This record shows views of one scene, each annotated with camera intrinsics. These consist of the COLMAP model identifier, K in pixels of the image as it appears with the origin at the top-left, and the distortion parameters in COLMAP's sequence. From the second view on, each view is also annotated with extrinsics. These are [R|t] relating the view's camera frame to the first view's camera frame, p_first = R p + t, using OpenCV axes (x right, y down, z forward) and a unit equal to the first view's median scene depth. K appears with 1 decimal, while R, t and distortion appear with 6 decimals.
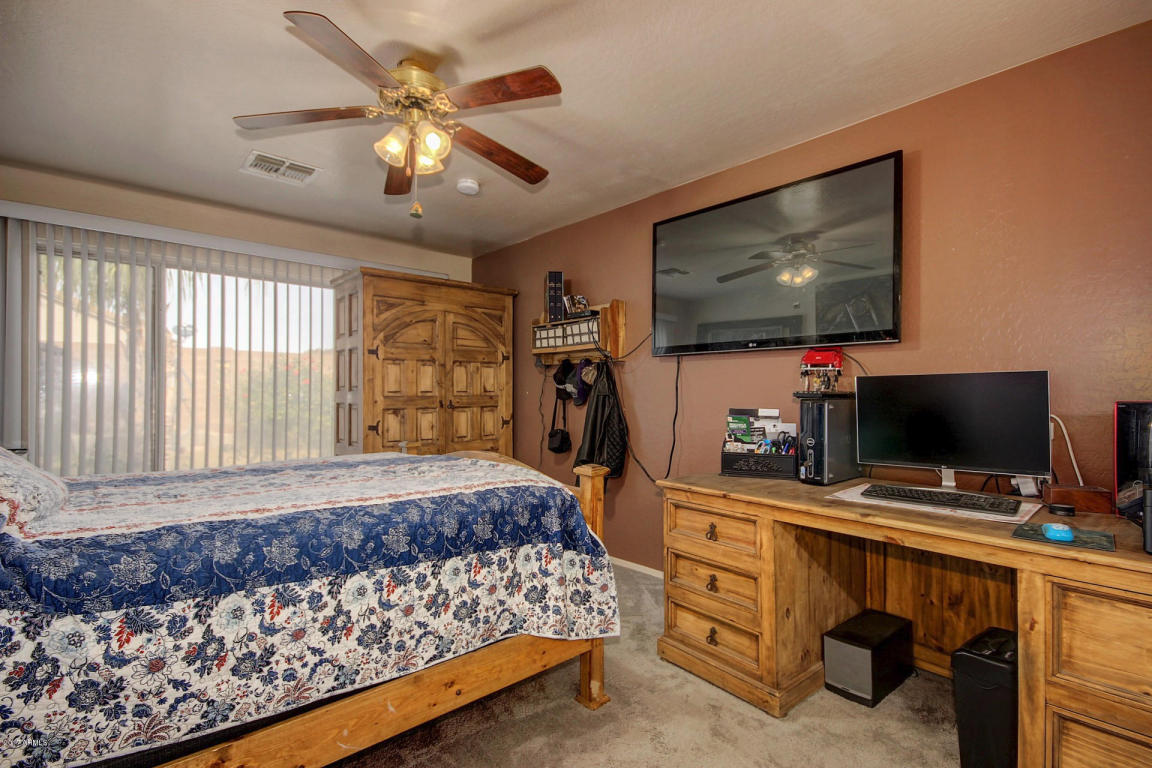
lens RADIAL K [[520.8, 0, 574.3], [0, 520.8, 392.4], [0, 0, 1]] dist [0.000421, -0.007536]
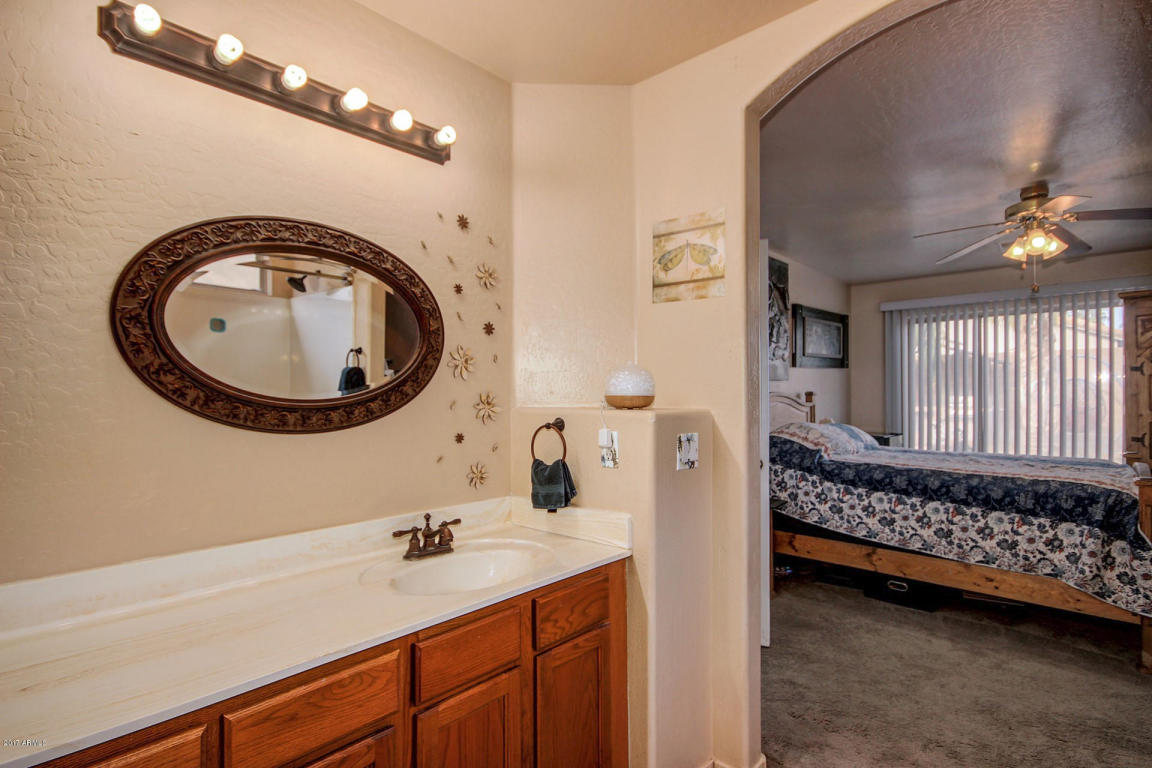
lens RADIAL K [[575.3, 0, 576.0], [0, 575.3, 384.0], [0, 0, 1]] dist [0.019761, -0.012256]
pose [[0.090793, -0.013665, -0.995776, 1.547830], [0.006219, 0.999894, -0.013155, -0.087321], [0.995850, -0.004998, 0.090869, -0.562234]]
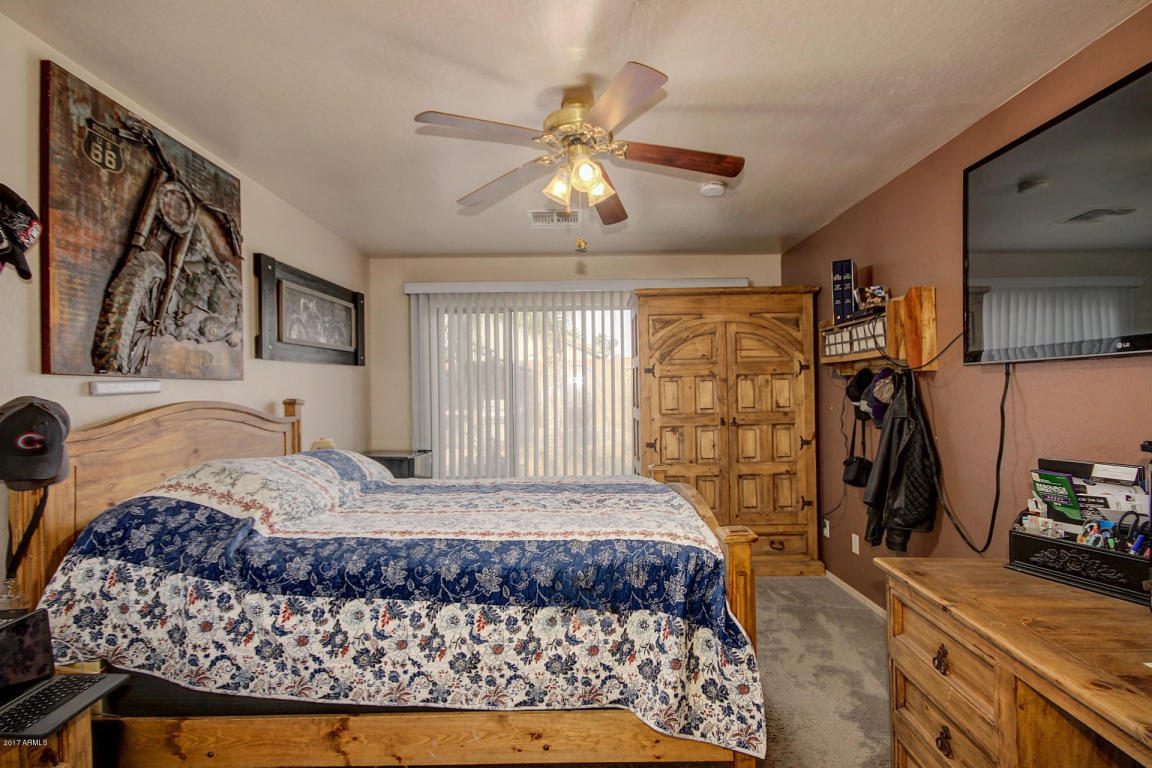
lens RADIAL K [[533.9, 0, 587.0], [0, 533.9, 393.6], [0, 0, 1]] dist [0.000611, 0.000055]
pose [[0.752233, -0.011872, -0.658791, 0.486740], [0.017353, 0.999848, 0.001797, -0.084635], [0.658669, -0.012784, 0.752324, 0.295840]]
